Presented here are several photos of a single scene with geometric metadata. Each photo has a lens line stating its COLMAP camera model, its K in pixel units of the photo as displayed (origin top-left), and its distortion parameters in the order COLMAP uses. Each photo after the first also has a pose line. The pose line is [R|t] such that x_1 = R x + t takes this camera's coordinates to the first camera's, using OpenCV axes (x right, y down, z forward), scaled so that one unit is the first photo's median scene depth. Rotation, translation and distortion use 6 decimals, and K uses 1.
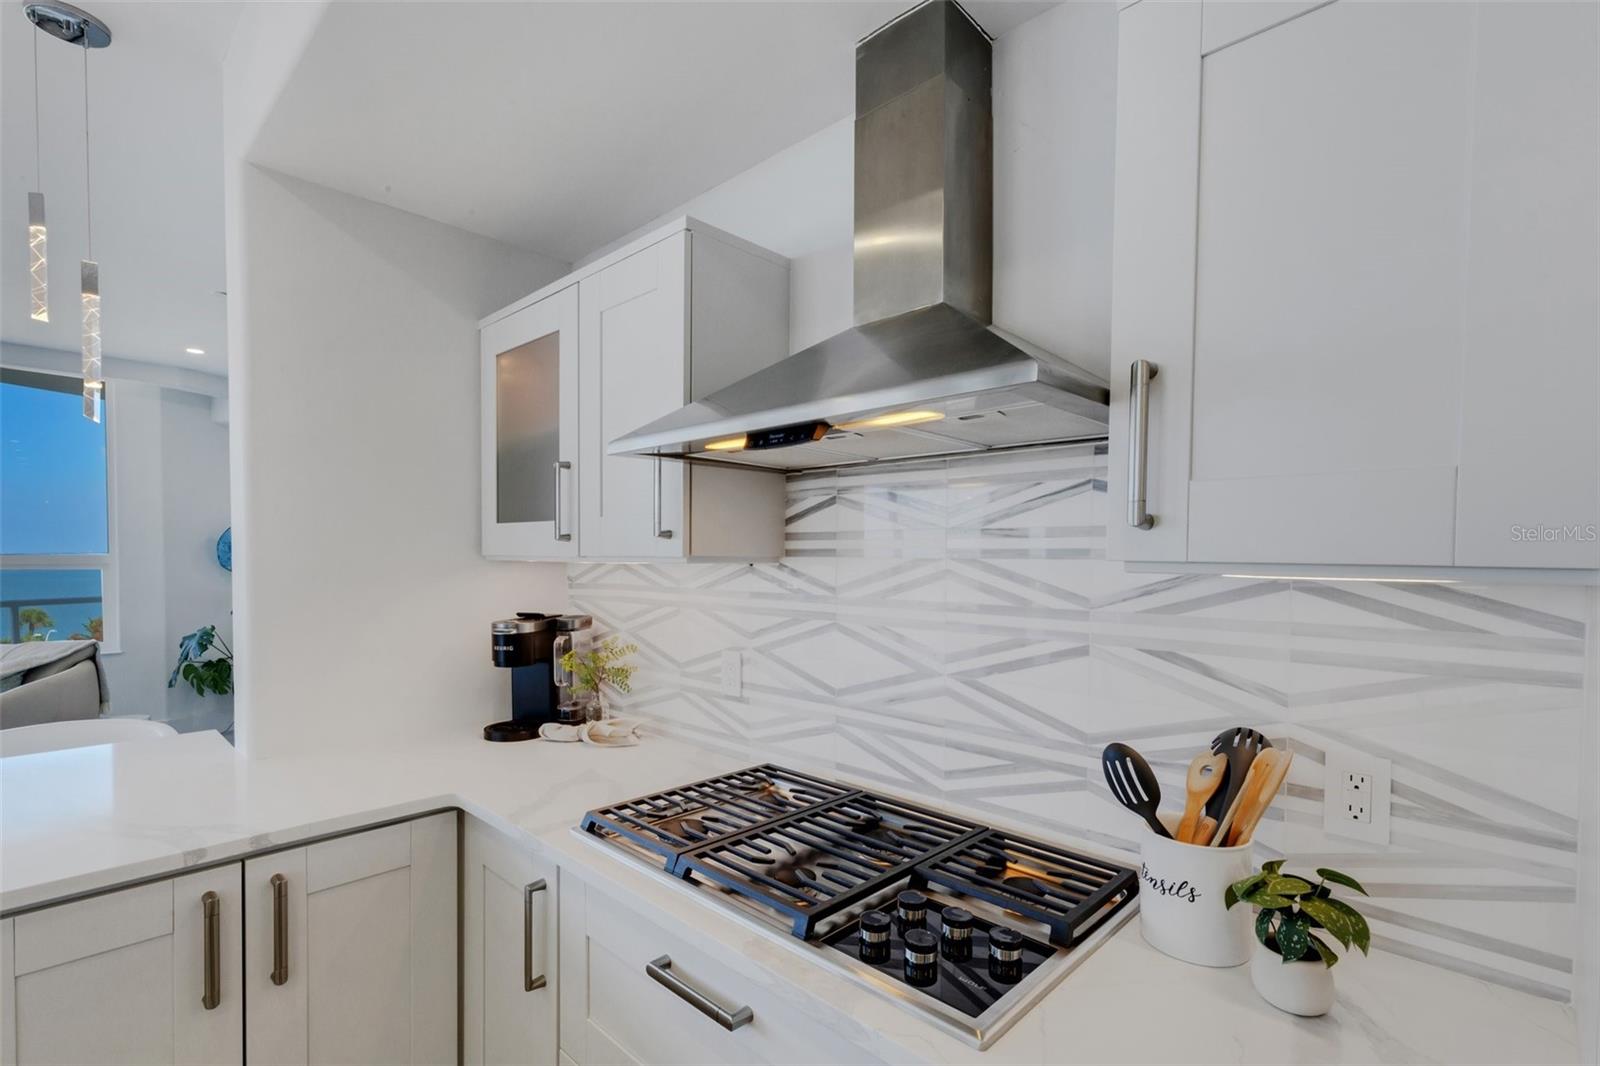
lens RADIAL K [[746.1, 0, 802.3], [0, 746.1, 570.6], [0, 0, 1]] dist [0.001478, 0.000121]
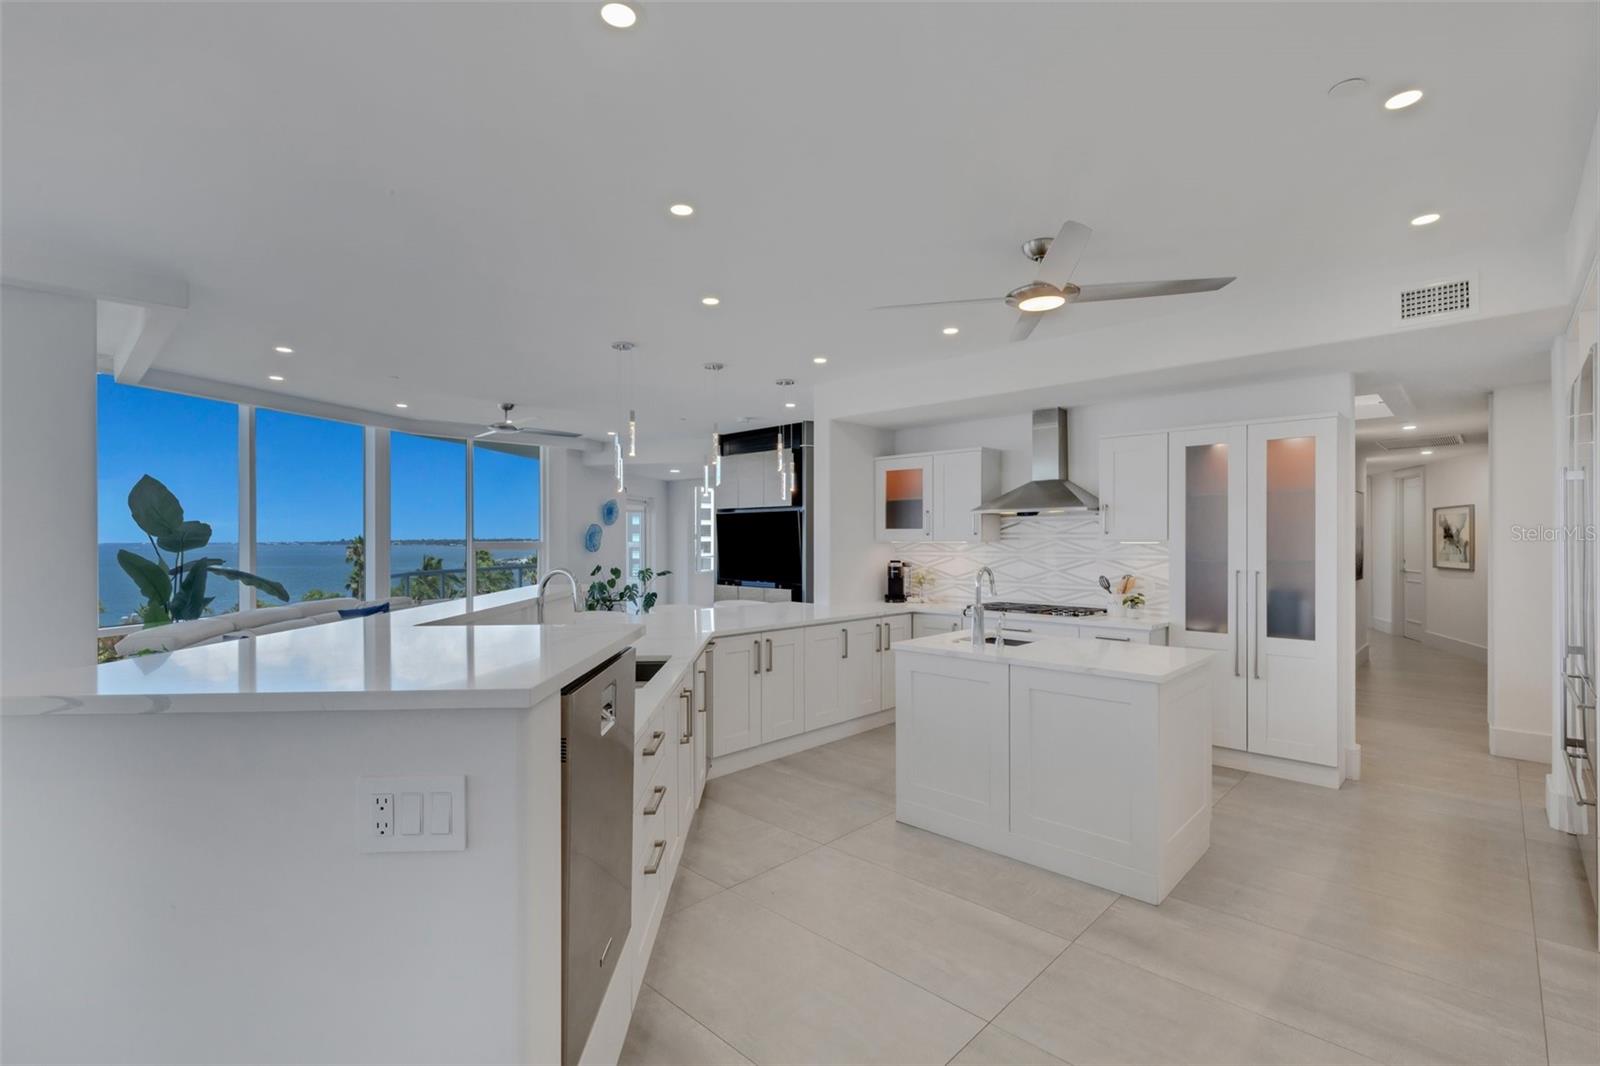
lens RADIAL K [[725.9, 0, 800.0], [0, 725.9, 533.0], [0, 0, 1]] dist [-0.001301, -0.000131]
pose [[0.999952, -0.001663, 0.009637, -1.010147], [0.001994, 0.999405, -0.034438, 0.063837], [-0.009574, 0.034455, 0.999360, -2.364350]]
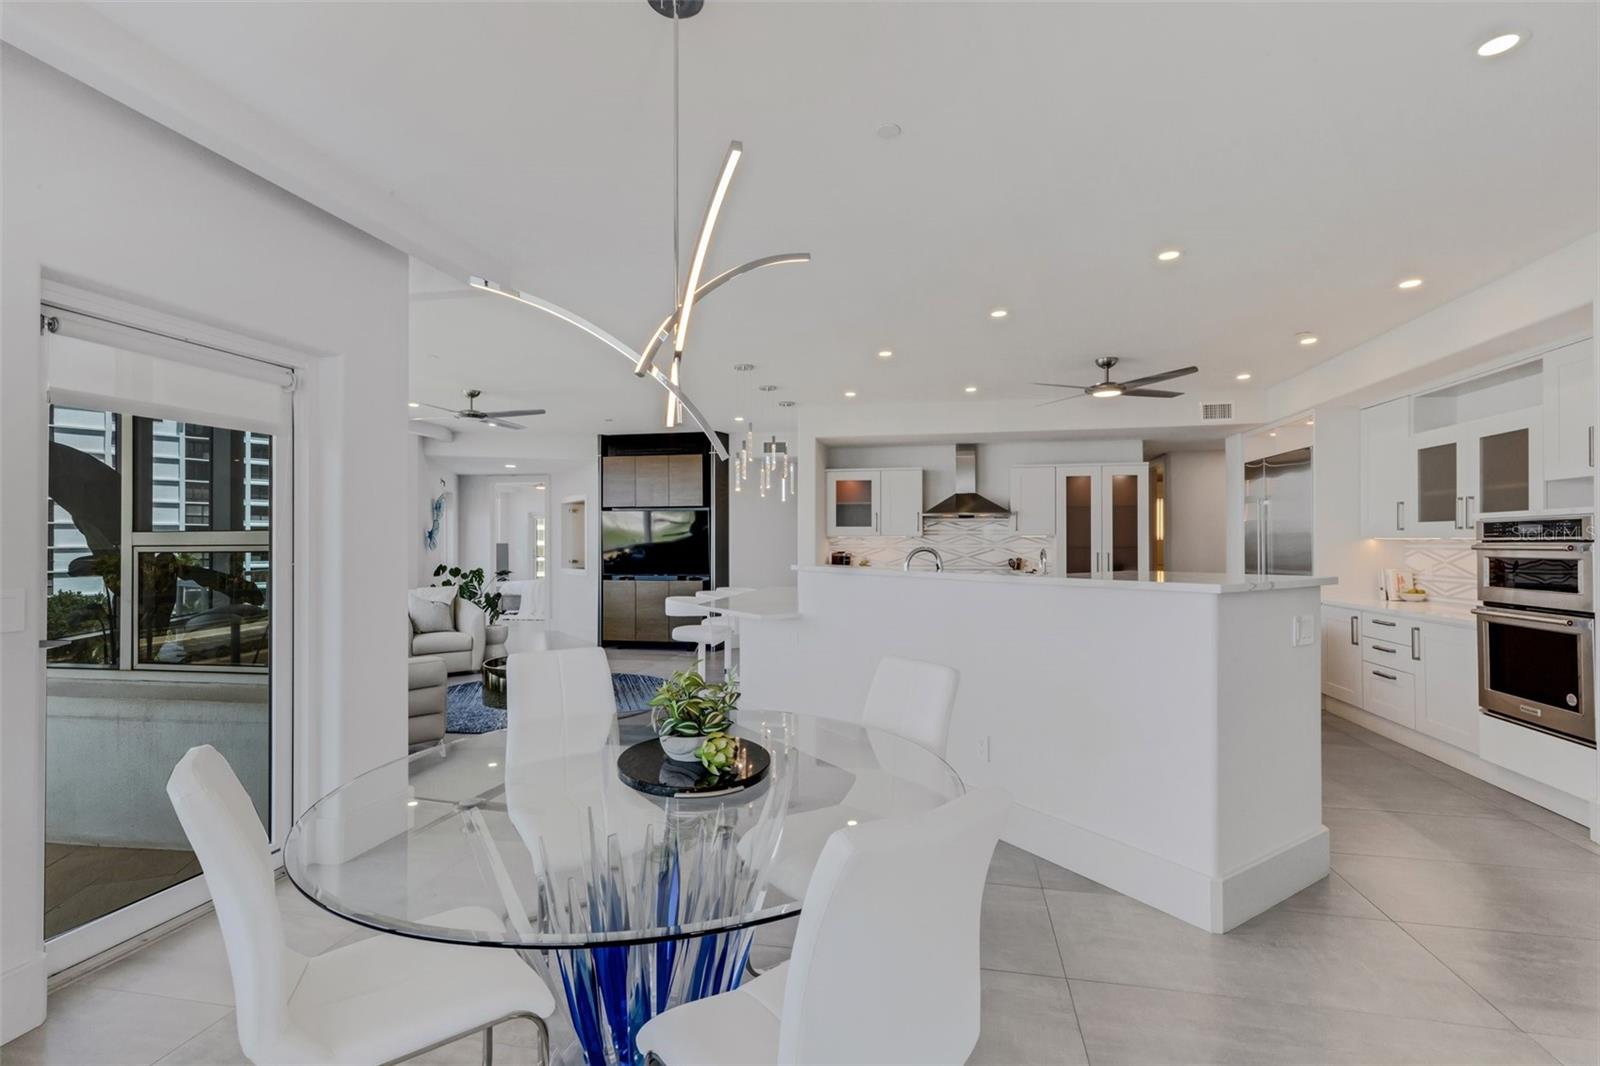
lens RADIAL K [[725.9, 0, 800.0], [0, 725.9, 533.0], [0, 0, 1]] dist [-0.001301, -0.000131]
pose [[0.840217, 0.004102, 0.542235, -3.278597], [0.016743, 0.999298, -0.033504, 0.110799], [-0.541992, 0.037229, 0.839559, -2.459829]]
